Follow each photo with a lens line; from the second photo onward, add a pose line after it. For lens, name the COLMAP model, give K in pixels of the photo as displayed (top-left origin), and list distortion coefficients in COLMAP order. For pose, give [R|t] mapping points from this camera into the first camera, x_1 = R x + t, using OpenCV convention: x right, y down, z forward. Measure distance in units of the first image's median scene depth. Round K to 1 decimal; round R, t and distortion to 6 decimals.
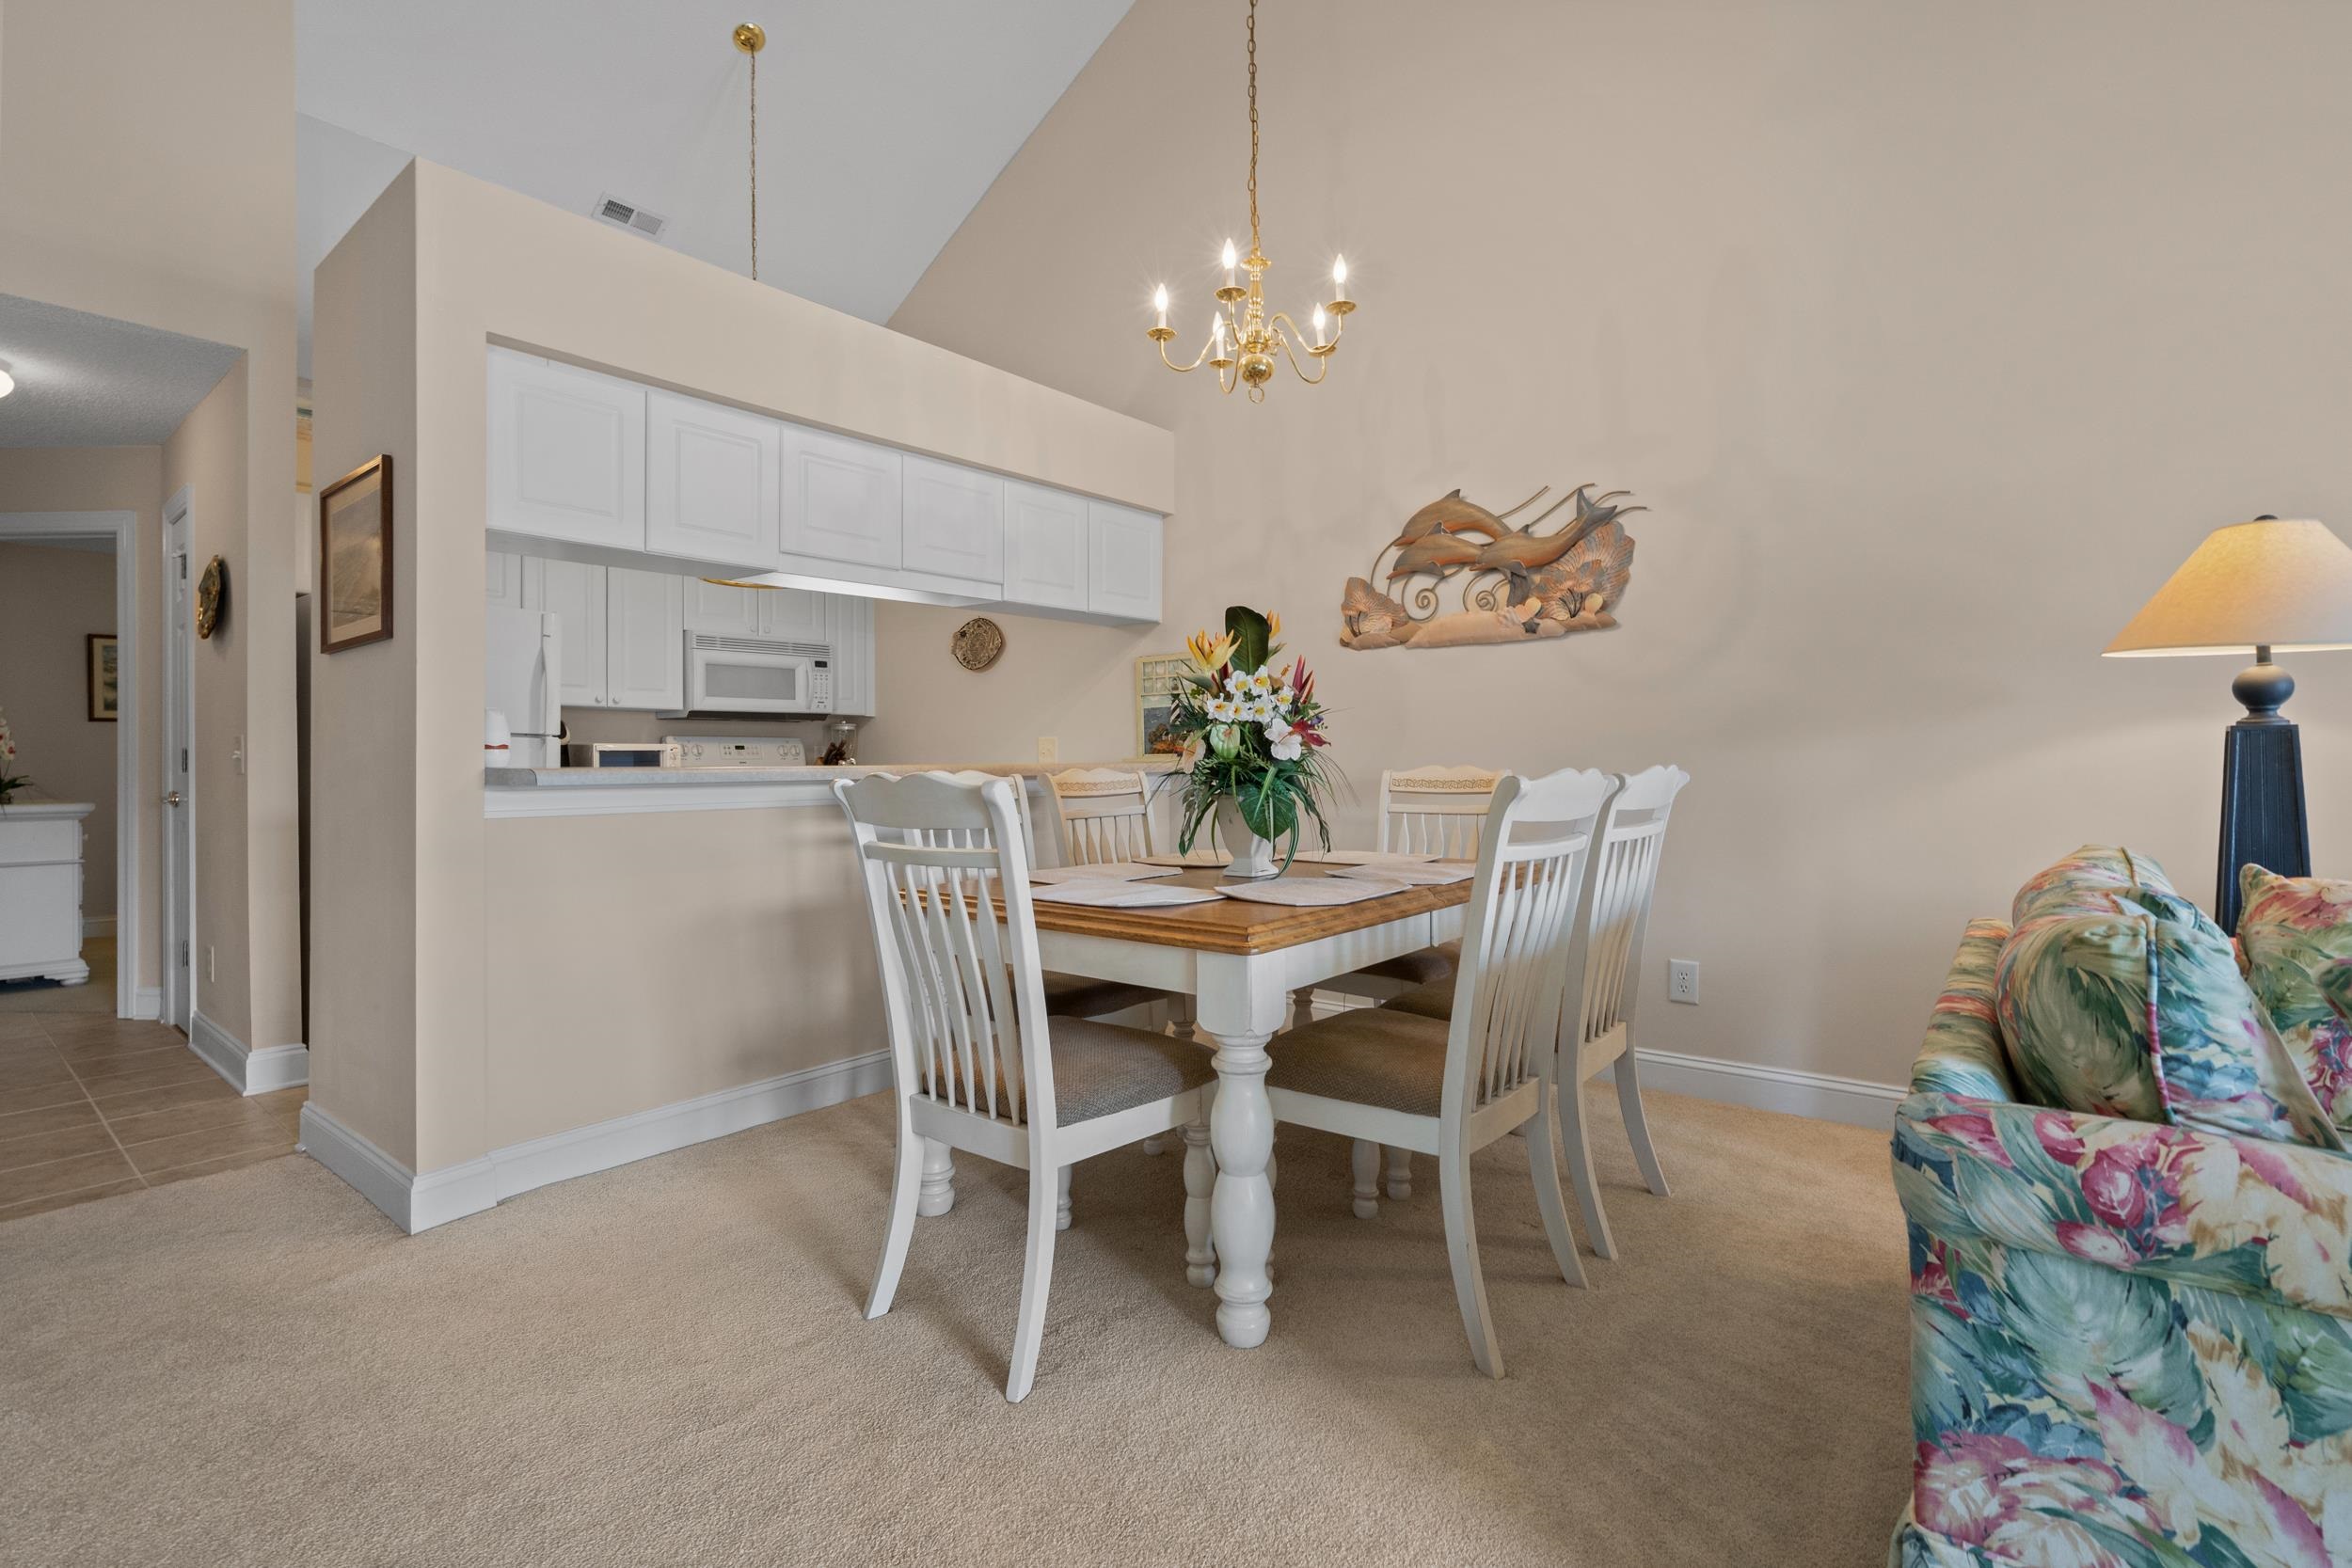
lens RADIAL K [[1081.4, 0, 1183.4], [0, 1081.4, 751.1], [0, 0, 1]] dist [-0.008150, 0.005598]
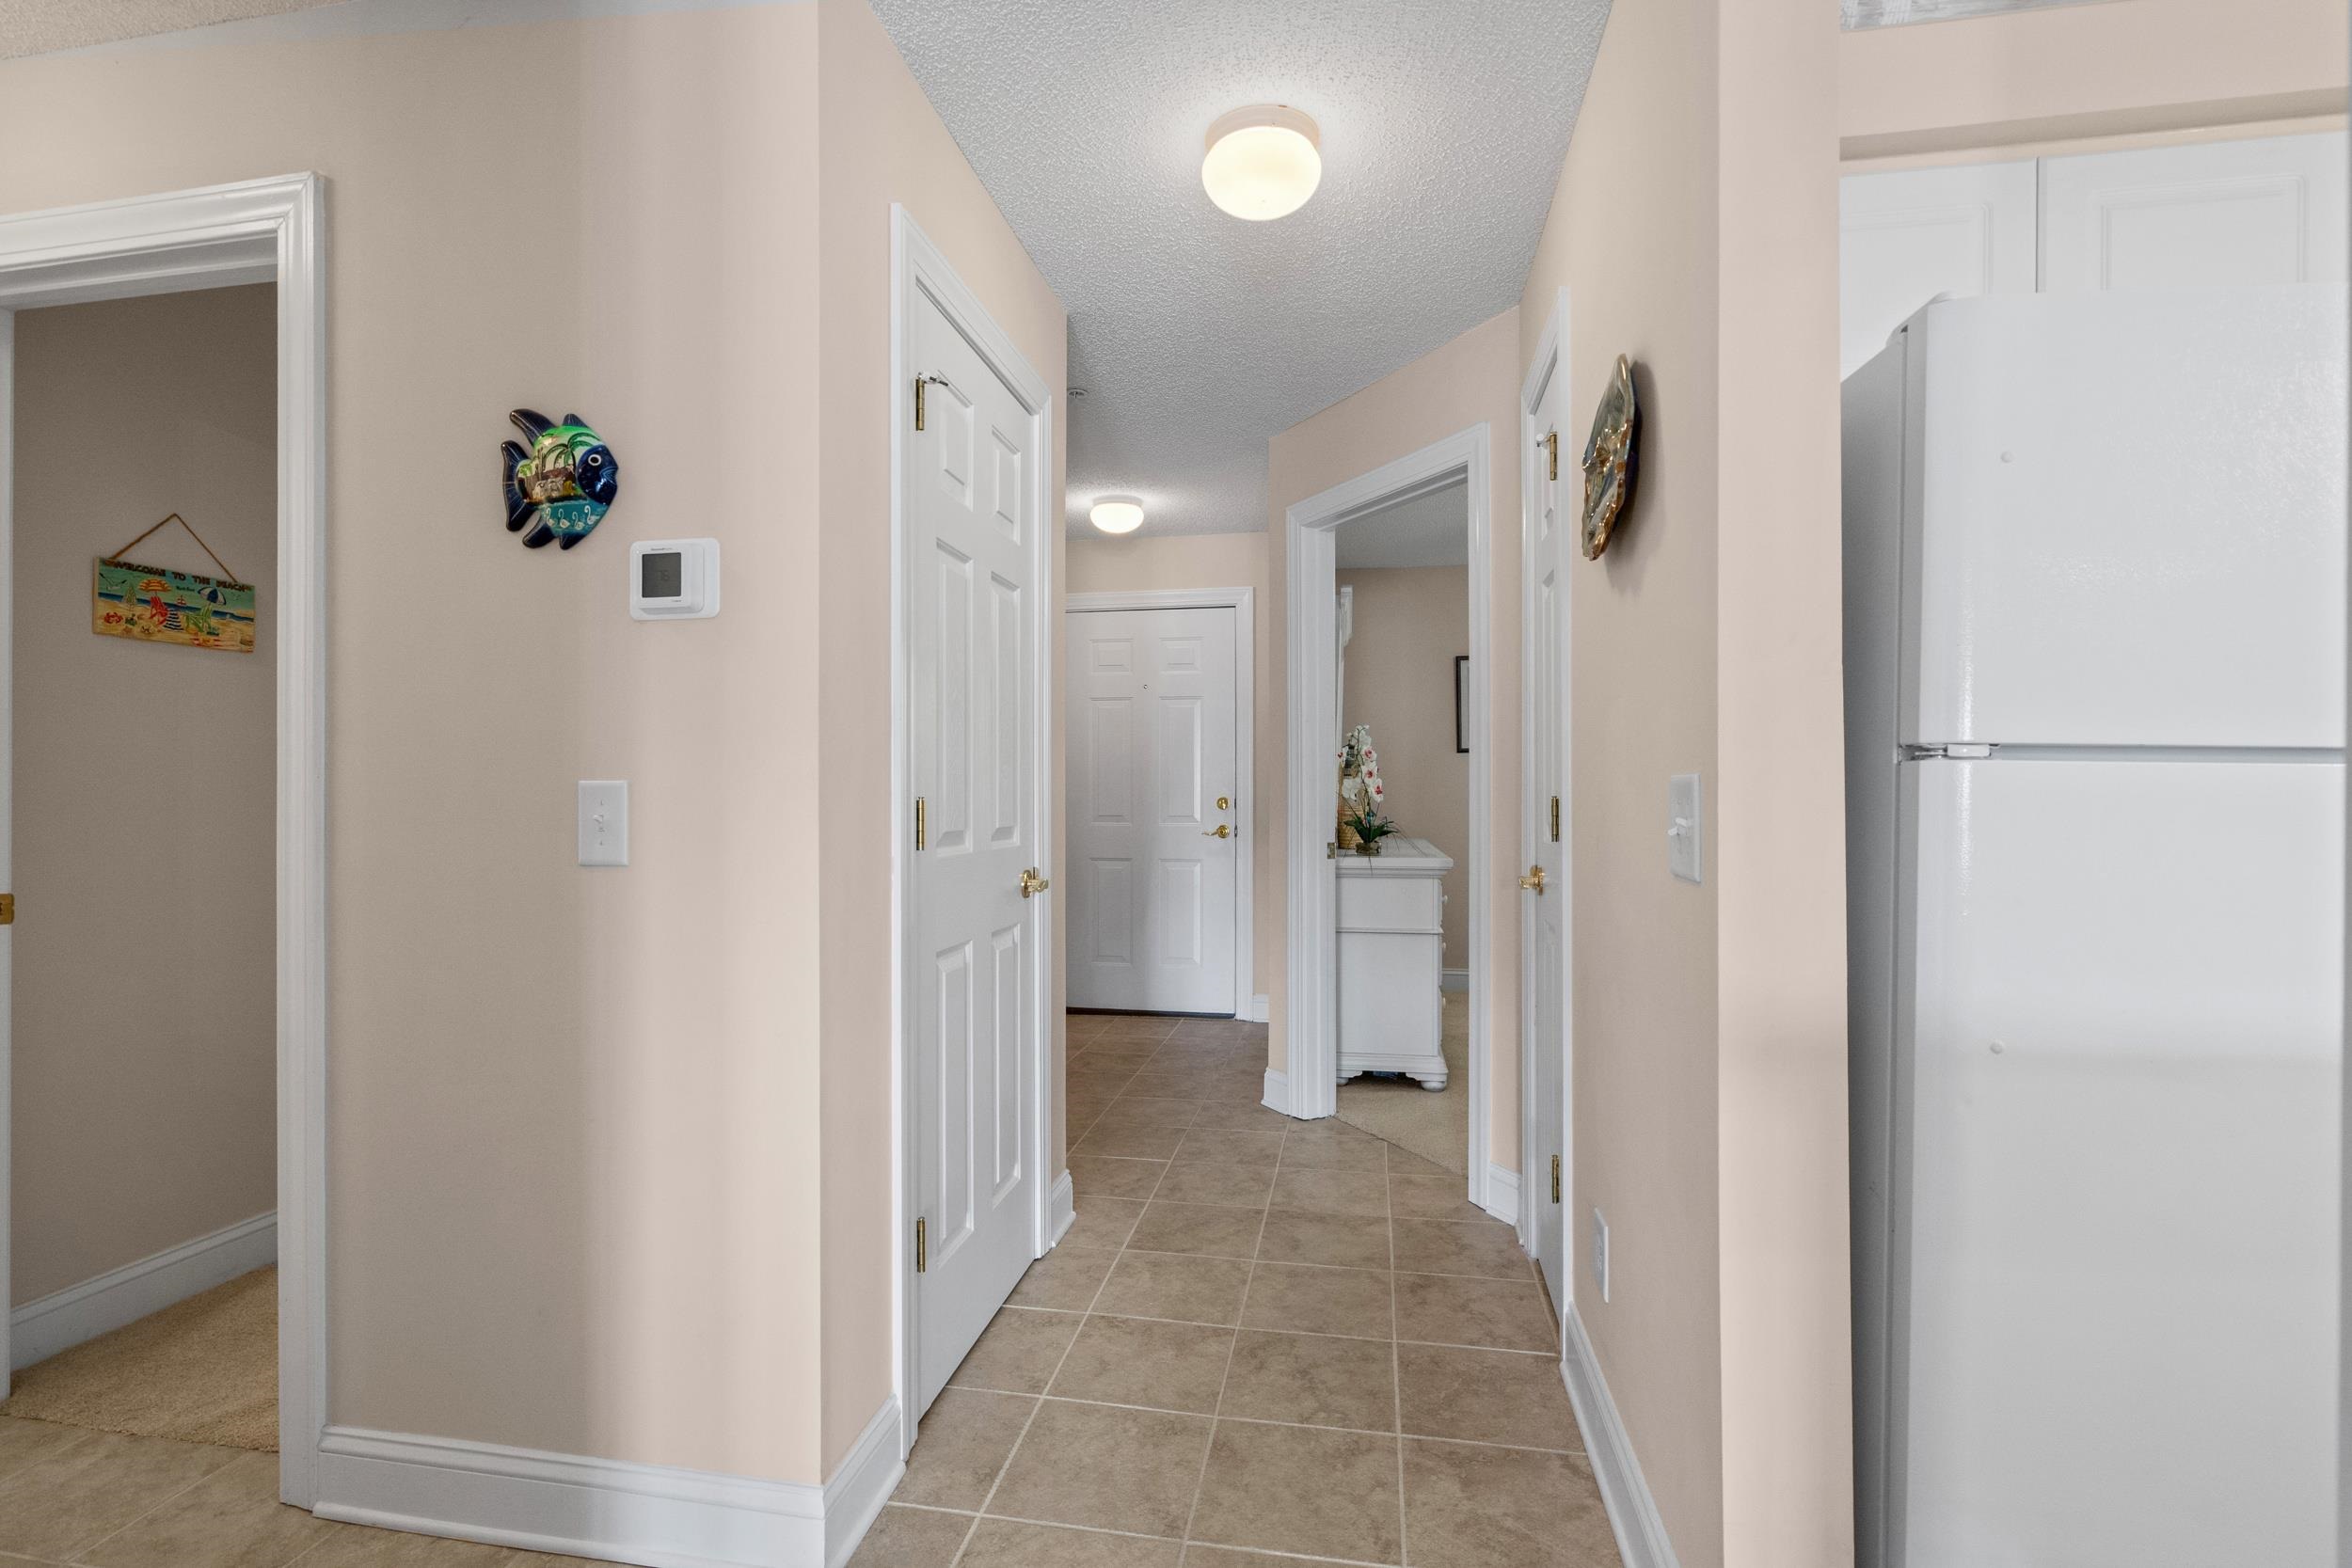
lens RADIAL K [[1081.4, 0, 1172.9], [0, 1081.4, 796.0], [0, 0, 1]] dist [-0.008150, 0.005598]
pose [[0.487417, 0.011131, -0.873098, -0.581838], [0.004622, 0.999872, 0.015328, -0.012936], [0.873157, -0.011507, 0.487303, 0.605852]]
